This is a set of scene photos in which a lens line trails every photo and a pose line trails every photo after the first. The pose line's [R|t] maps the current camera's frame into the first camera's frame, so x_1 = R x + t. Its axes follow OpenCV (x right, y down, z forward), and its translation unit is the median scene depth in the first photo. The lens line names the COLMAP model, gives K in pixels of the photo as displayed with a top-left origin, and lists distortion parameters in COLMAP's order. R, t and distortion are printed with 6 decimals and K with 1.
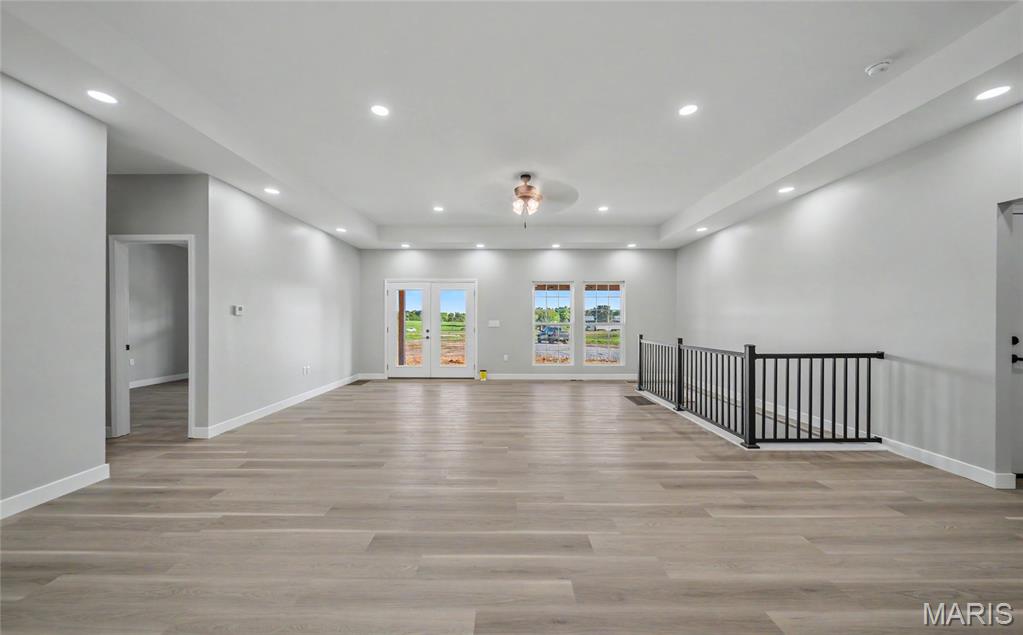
lens RADIAL K [[366.5, 0, 511.5], [0, 366.5, 328.3], [0, 0, 1]] dist [-0.000618, -0.004347]
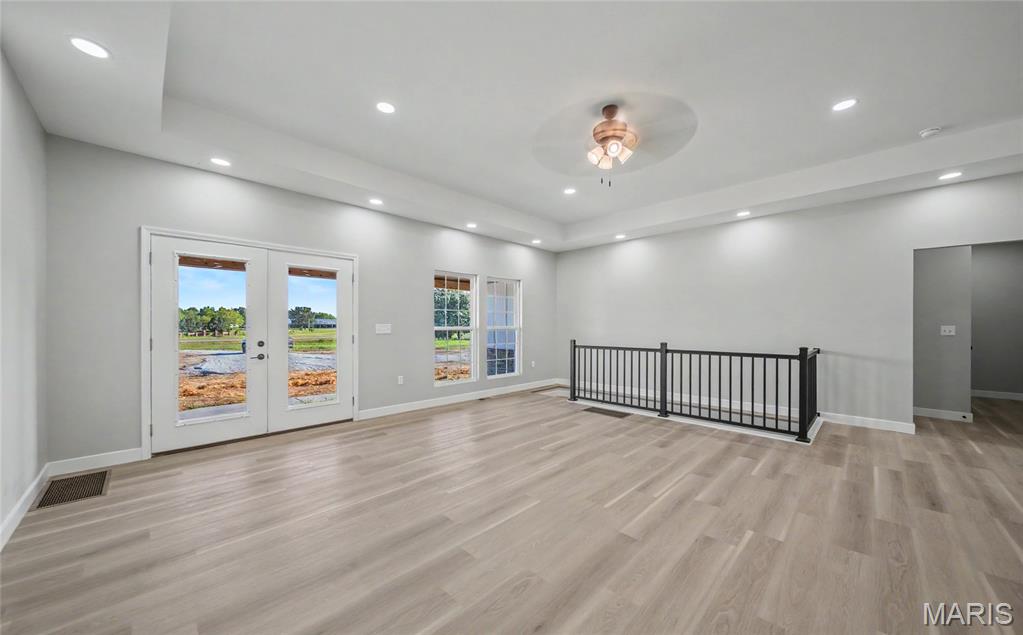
lens RADIAL K [[366.5, 0, 511.5], [0, 366.5, 328.3], [0, 0, 1]] dist [-0.000618, -0.004347]
pose [[0.707120, -0.009729, 0.707026, -0.554648], [0.010842, 0.999937, 0.002917, -0.019512], [-0.707010, 0.005603, 0.707181, 0.636734]]
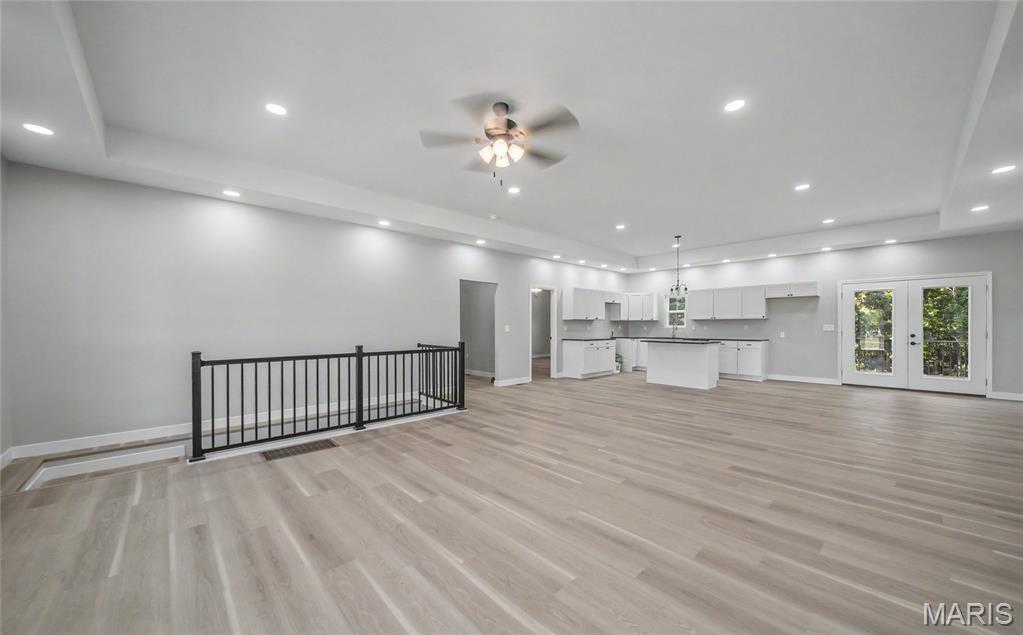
lens RADIAL K [[366.5, 0, 511.5], [0, 366.5, 328.3], [0, 0, 1]] dist [-0.000618, -0.004347]
pose [[-0.679751, -0.001868, 0.733441, -0.449127], [0.012709, 0.999817, 0.014325, -0.022608], [-0.733333, 0.019059, -0.679602, 1.414751]]
